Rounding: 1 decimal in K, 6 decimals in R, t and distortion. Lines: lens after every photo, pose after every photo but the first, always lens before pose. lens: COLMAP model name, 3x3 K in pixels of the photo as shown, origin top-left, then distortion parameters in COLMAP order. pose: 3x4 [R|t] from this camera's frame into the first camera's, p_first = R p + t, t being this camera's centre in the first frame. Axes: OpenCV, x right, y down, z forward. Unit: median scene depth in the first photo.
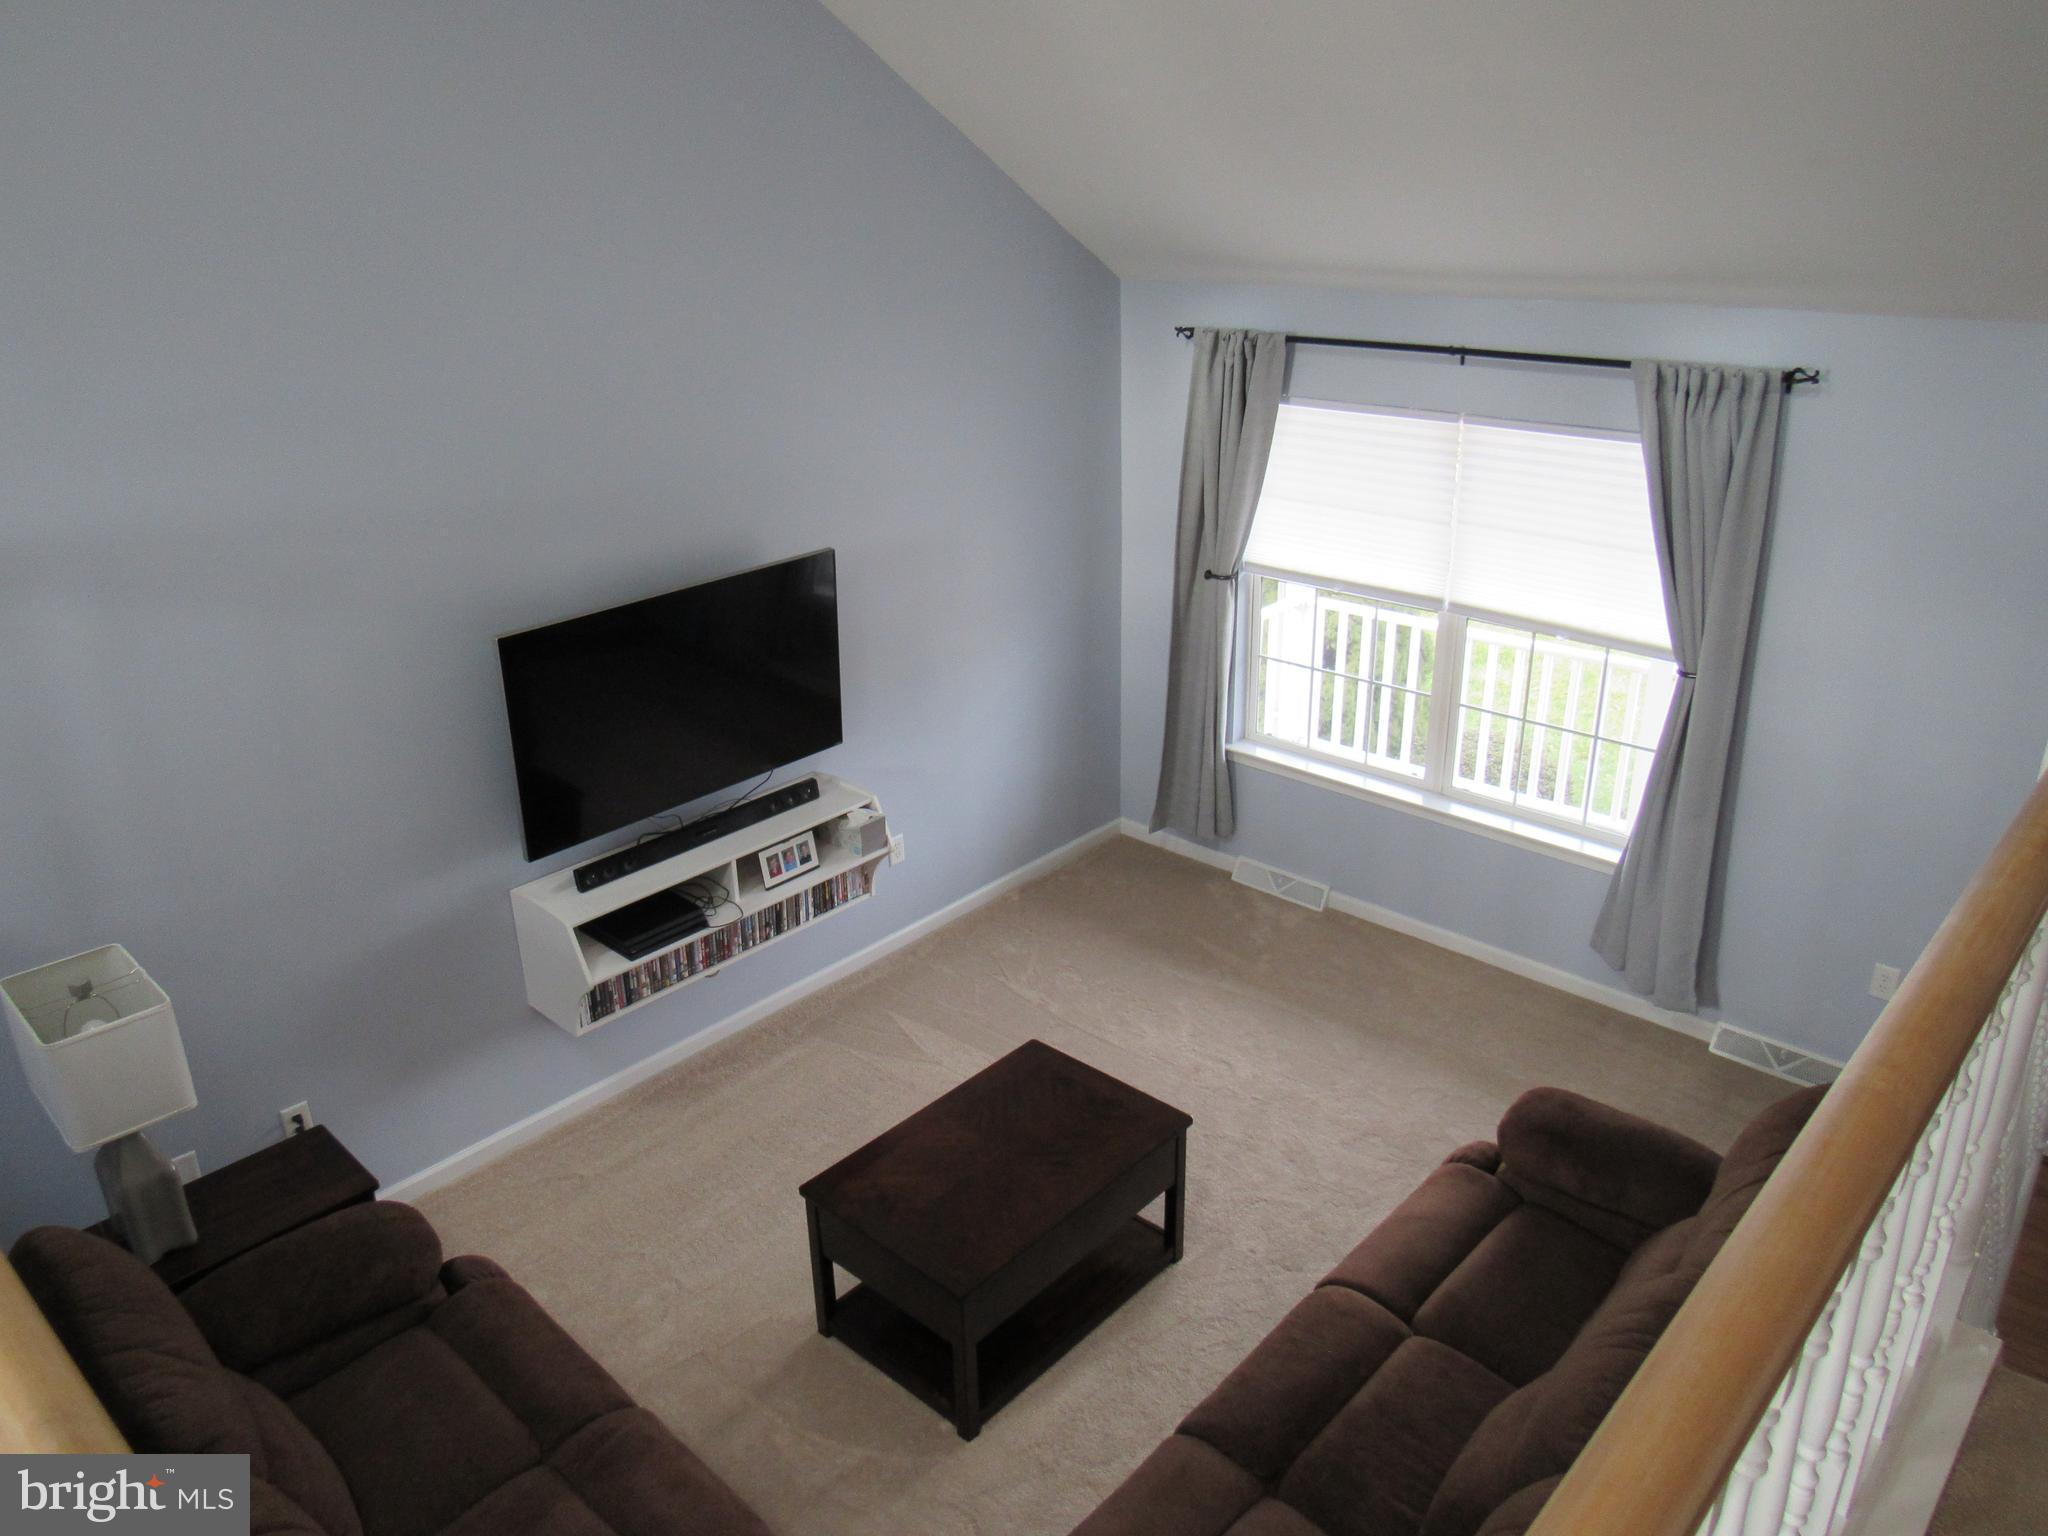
lens RADIAL K [[1444.9, 0, 1024.0], [0, 1444.9, 768.0], [0, 0, 1]] dist [-0.027343, 0.008250]
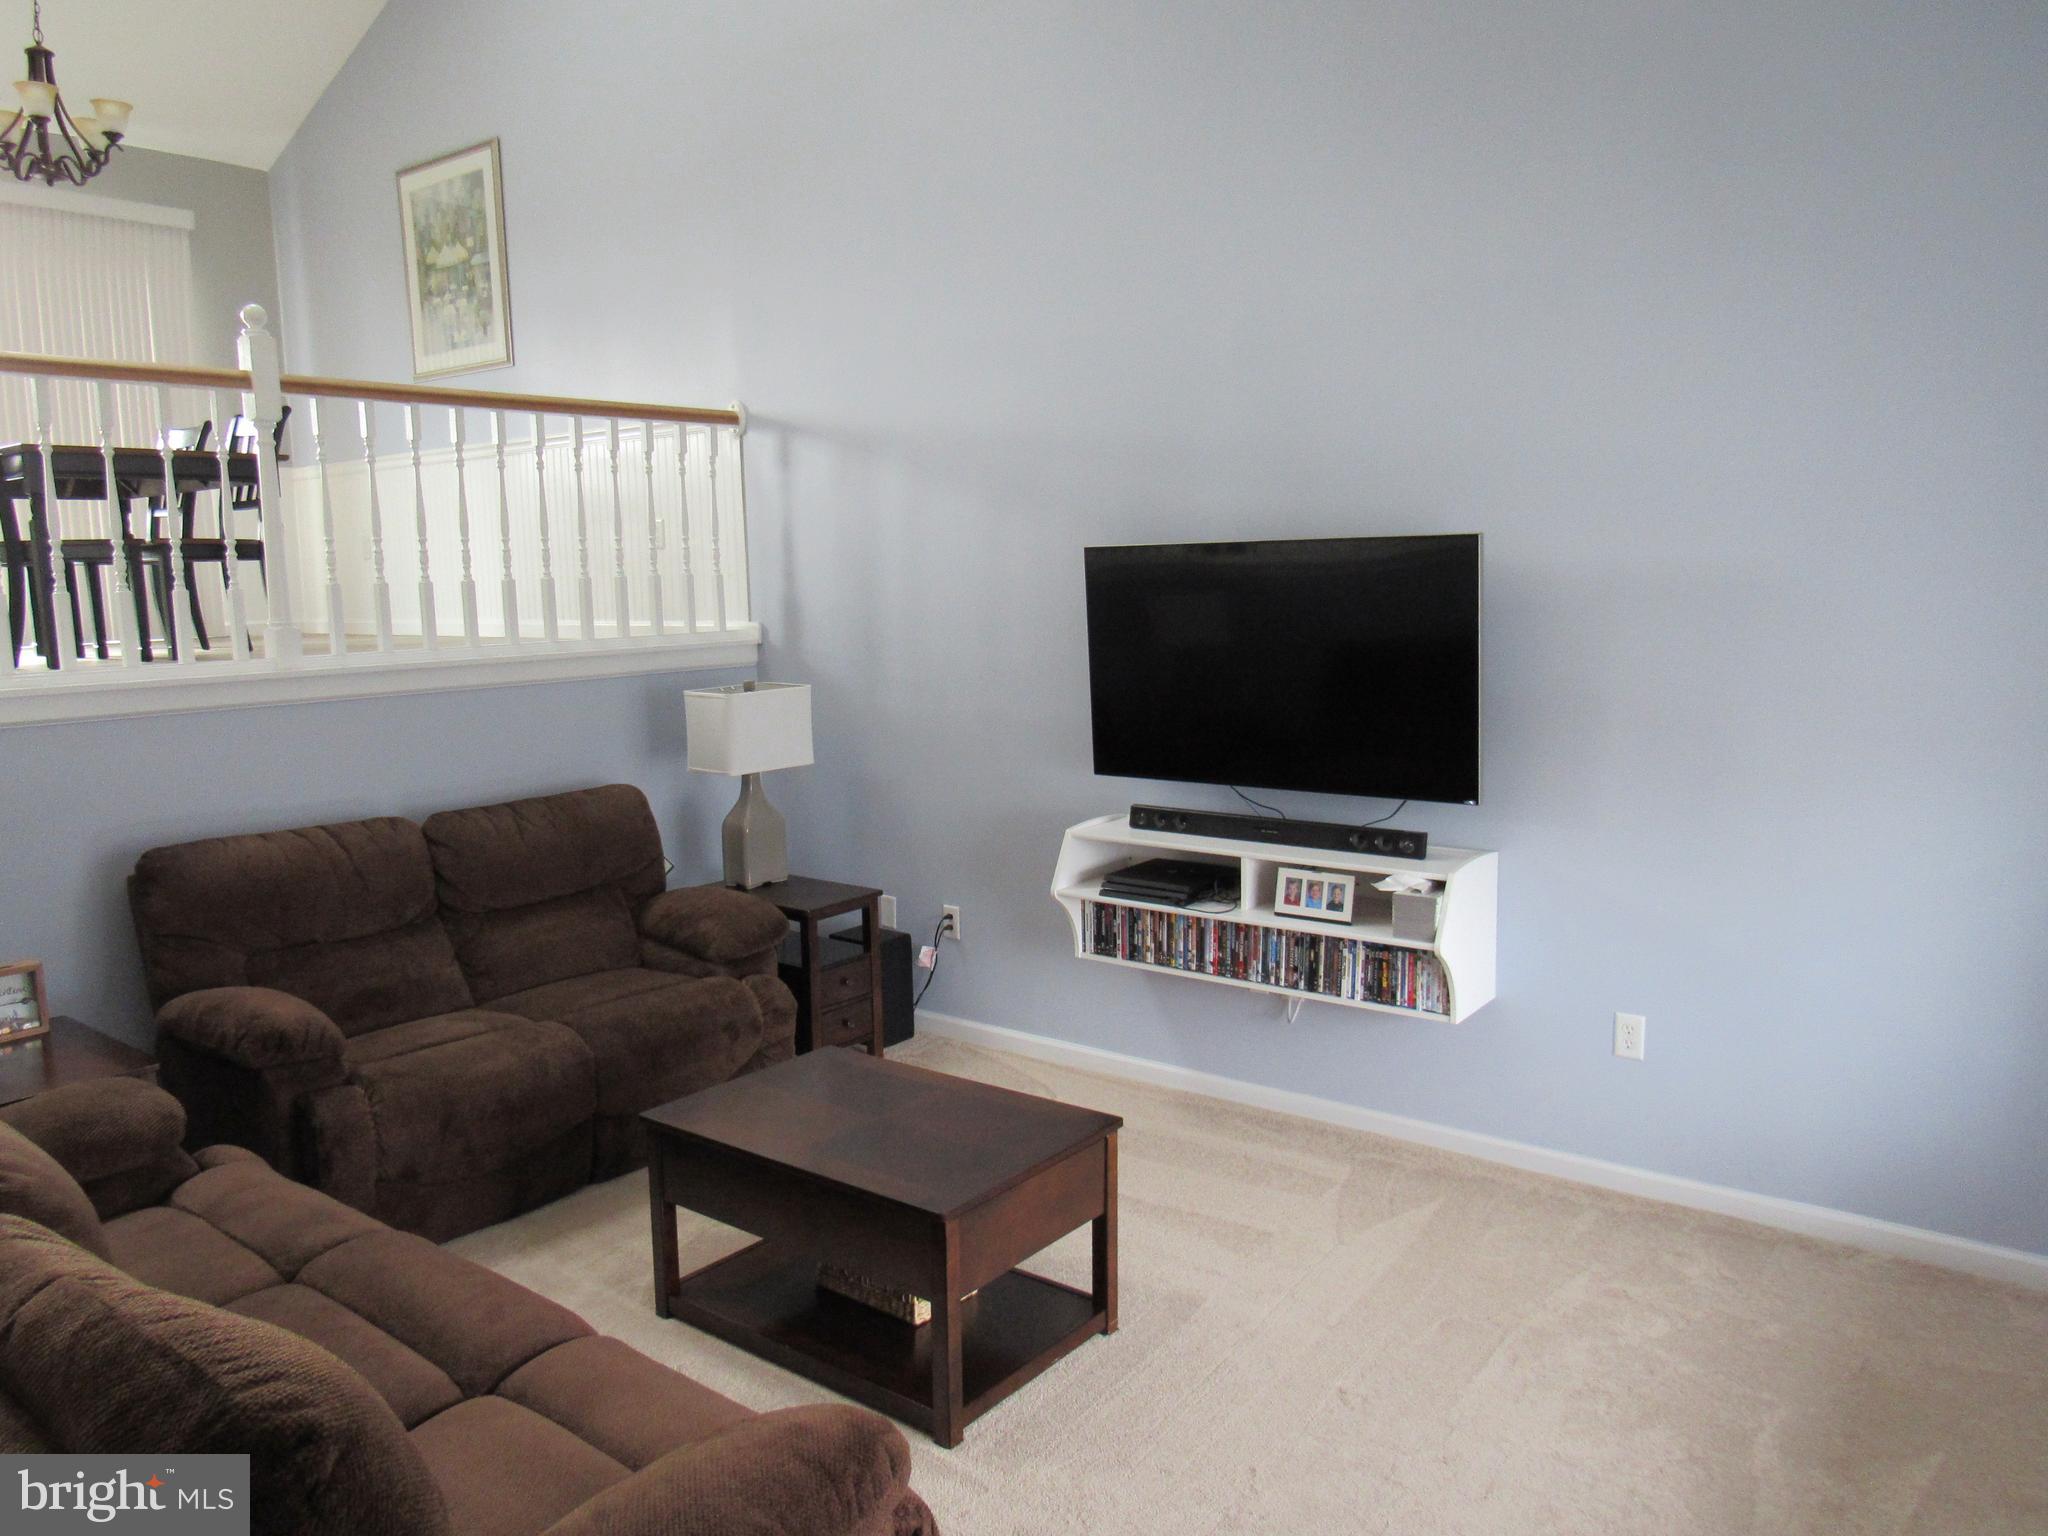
lens RADIAL K [[1475.4, 0, 1053.7], [0, 1475.4, 766.1], [0, 0, 1]] dist [-0.025309, -0.005795]
pose [[0.091279, 0.146852, -0.984938, 0.634141], [-0.367425, 0.924248, 0.103752, -0.035981], [0.925563, 0.352420, 0.138321, 0.728552]]
